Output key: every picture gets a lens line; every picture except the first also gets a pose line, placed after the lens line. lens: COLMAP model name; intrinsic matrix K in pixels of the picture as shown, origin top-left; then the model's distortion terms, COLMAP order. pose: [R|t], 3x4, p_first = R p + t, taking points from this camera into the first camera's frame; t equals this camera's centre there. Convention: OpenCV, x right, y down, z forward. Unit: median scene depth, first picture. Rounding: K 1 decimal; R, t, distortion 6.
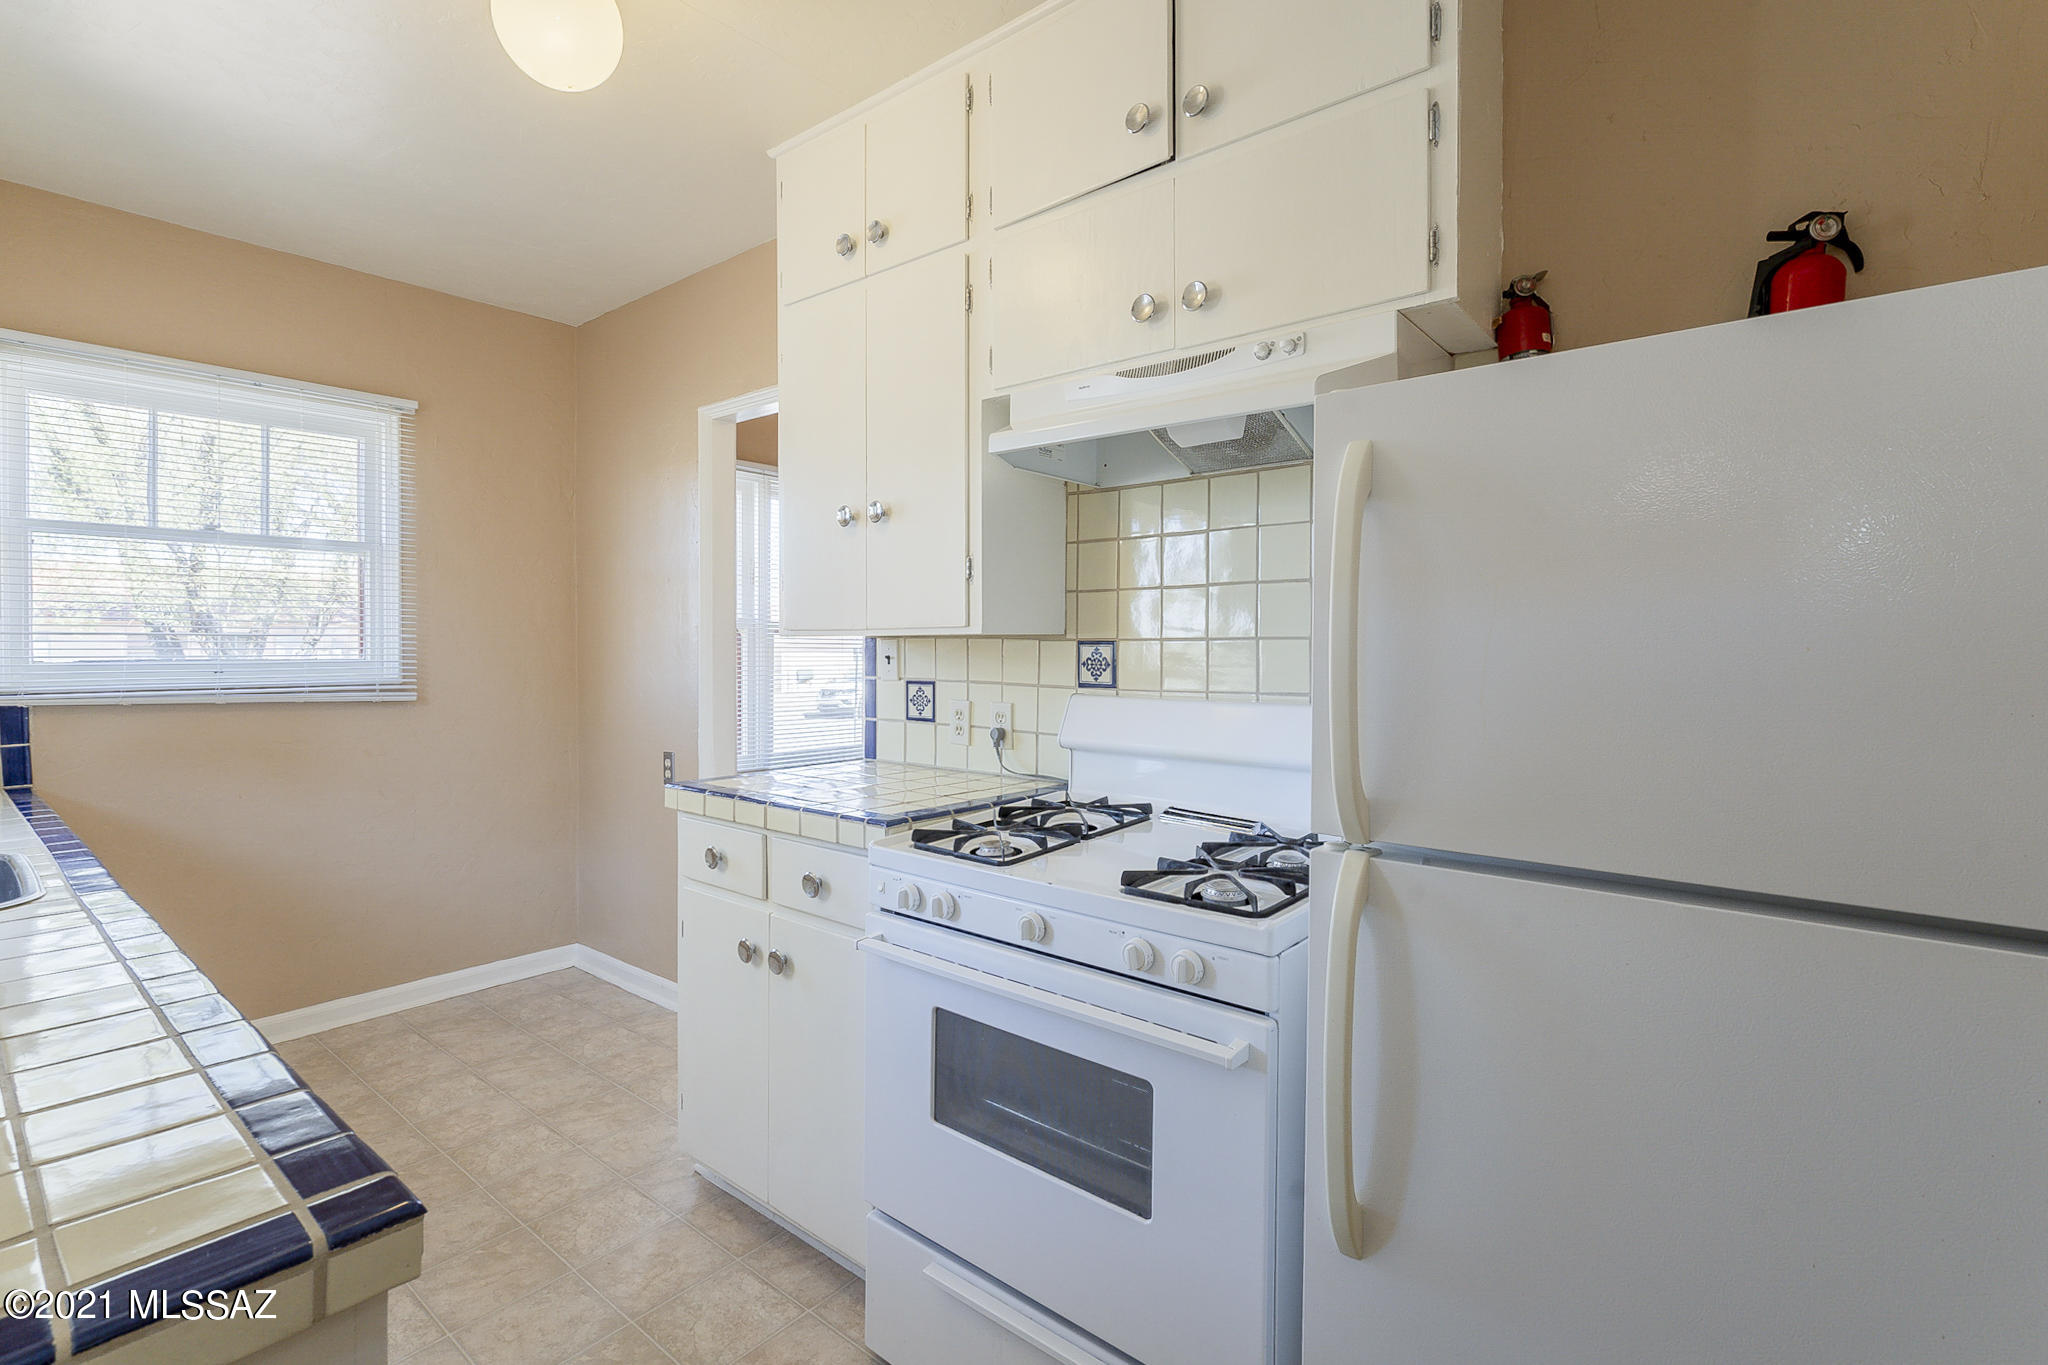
lens RADIAL K [[944.6, 0, 1016.6], [0, 944.6, 647.3], [0, 0, 1]] dist [-0.003733, 0.000173]
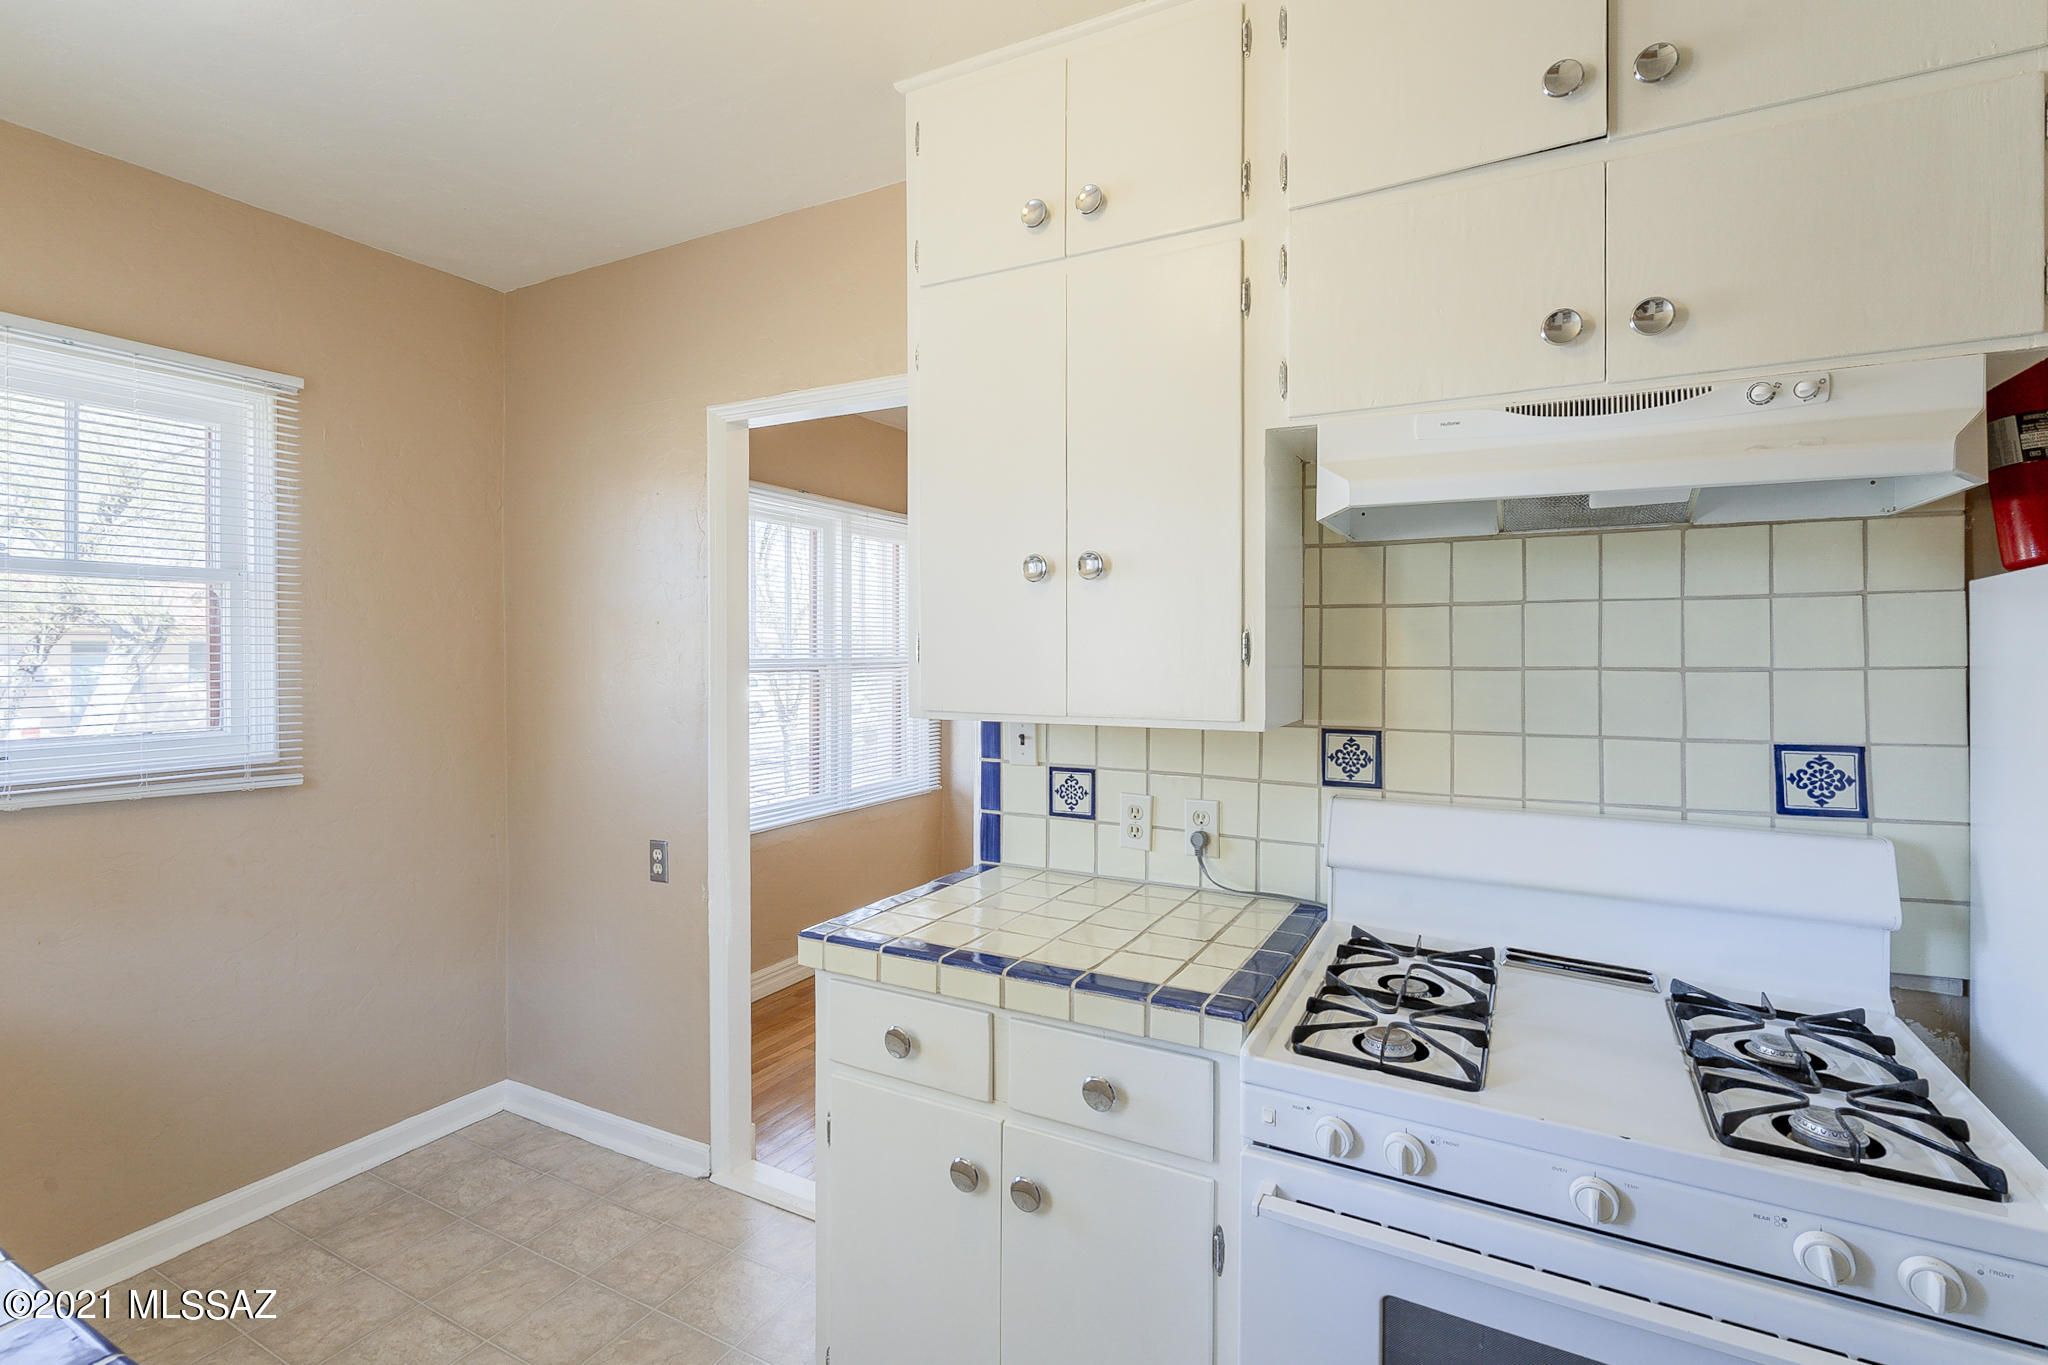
lens RADIAL K [[946.7, 0, 1011.2], [0, 946.7, 653.4], [0, 0, 1]] dist [0.000348, -0.000941]
pose [[0.981333, 0.000492, 0.192318, -0.307836], [-0.000802, 0.999999, 0.001533, -0.062876], [-0.192317, -0.001659, 0.981332, 0.220788]]
